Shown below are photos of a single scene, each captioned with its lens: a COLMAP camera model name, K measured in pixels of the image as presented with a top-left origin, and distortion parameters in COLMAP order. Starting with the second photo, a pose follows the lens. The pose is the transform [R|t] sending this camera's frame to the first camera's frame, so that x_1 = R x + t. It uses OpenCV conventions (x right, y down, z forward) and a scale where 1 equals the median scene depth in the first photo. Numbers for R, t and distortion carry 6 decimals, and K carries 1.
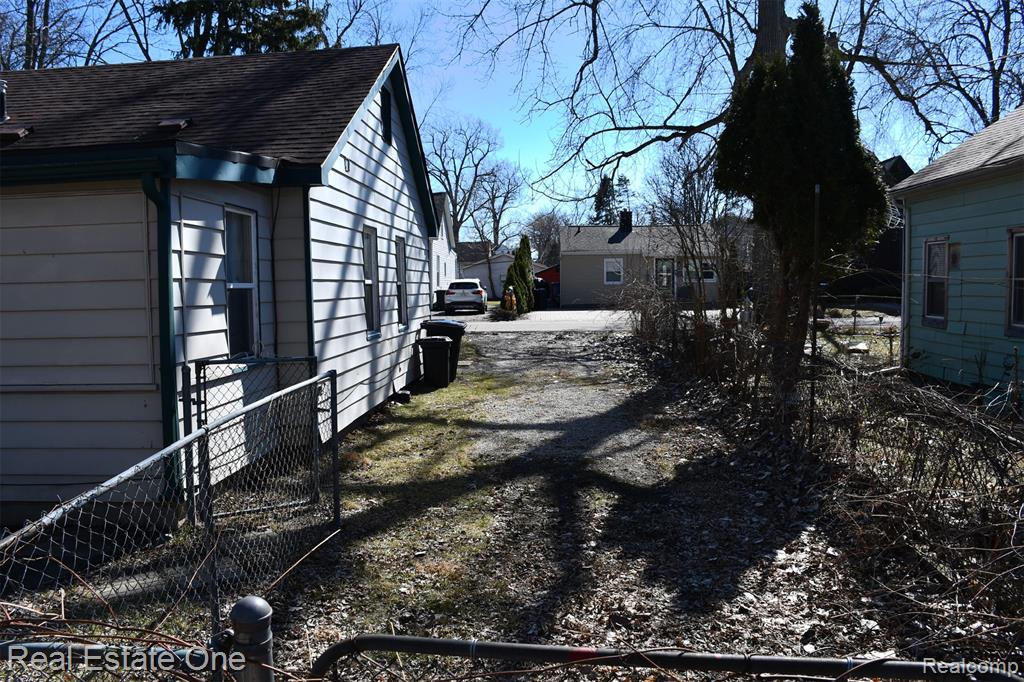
lens RADIAL K [[798.0, 0, 506.7], [0, 798.0, 342.4], [0, 0, 1]] dist [-0.157681, 0.112078]
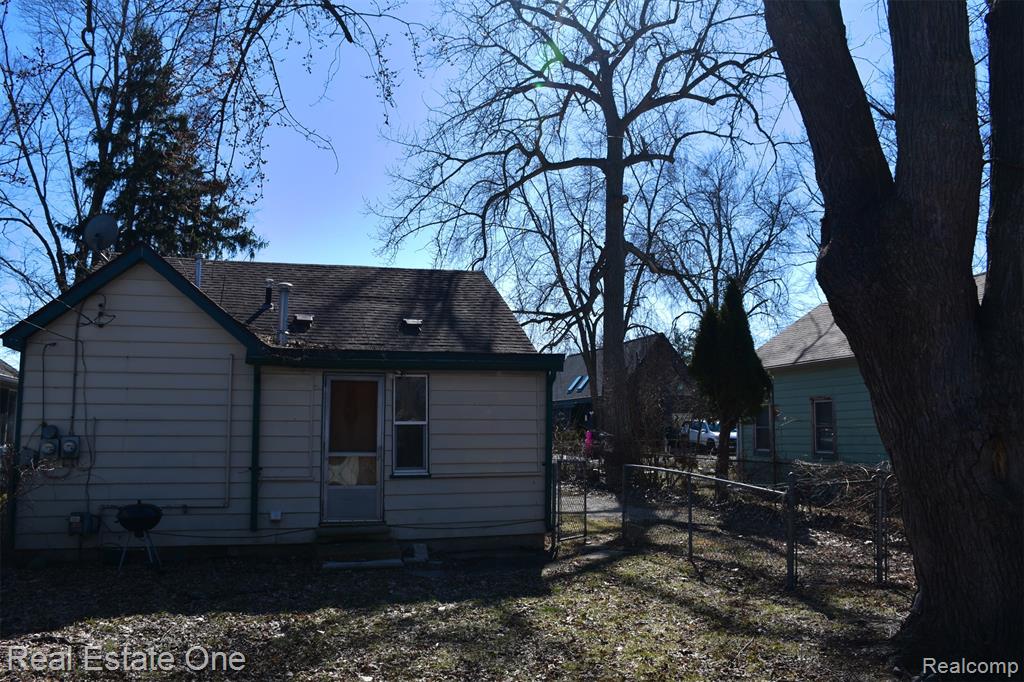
lens RADIAL K [[798.0, 0, 506.7], [0, 798.0, 342.4], [0, 0, 1]] dist [-0.157681, 0.112078]
pose [[0.938976, 0.052692, 0.339924, -0.706113], [0.011778, 0.982694, -0.184863, 0.058422], [-0.343782, 0.177586, 0.922105, -0.516440]]
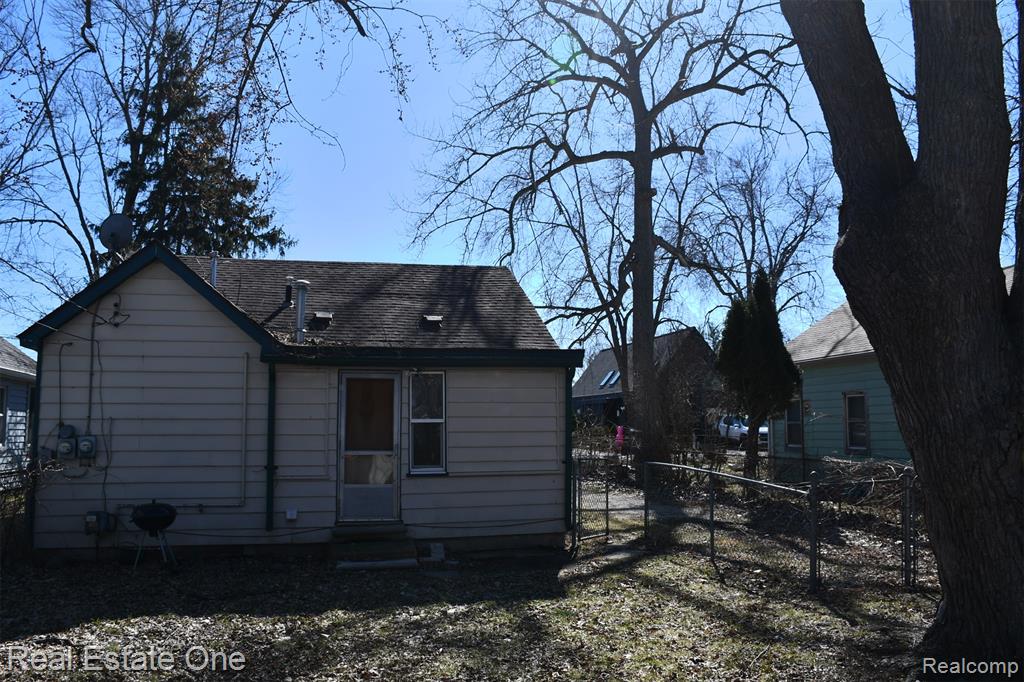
lens RADIAL K [[798.0, 0, 506.7], [0, 798.0, 342.4], [0, 0, 1]] dist [-0.157681, 0.112078]
pose [[0.953091, 0.043012, 0.299613, -0.678003], [0.012132, 0.983628, -0.179803, 0.054325], [-0.302441, 0.175004, 0.936965, -0.505962]]
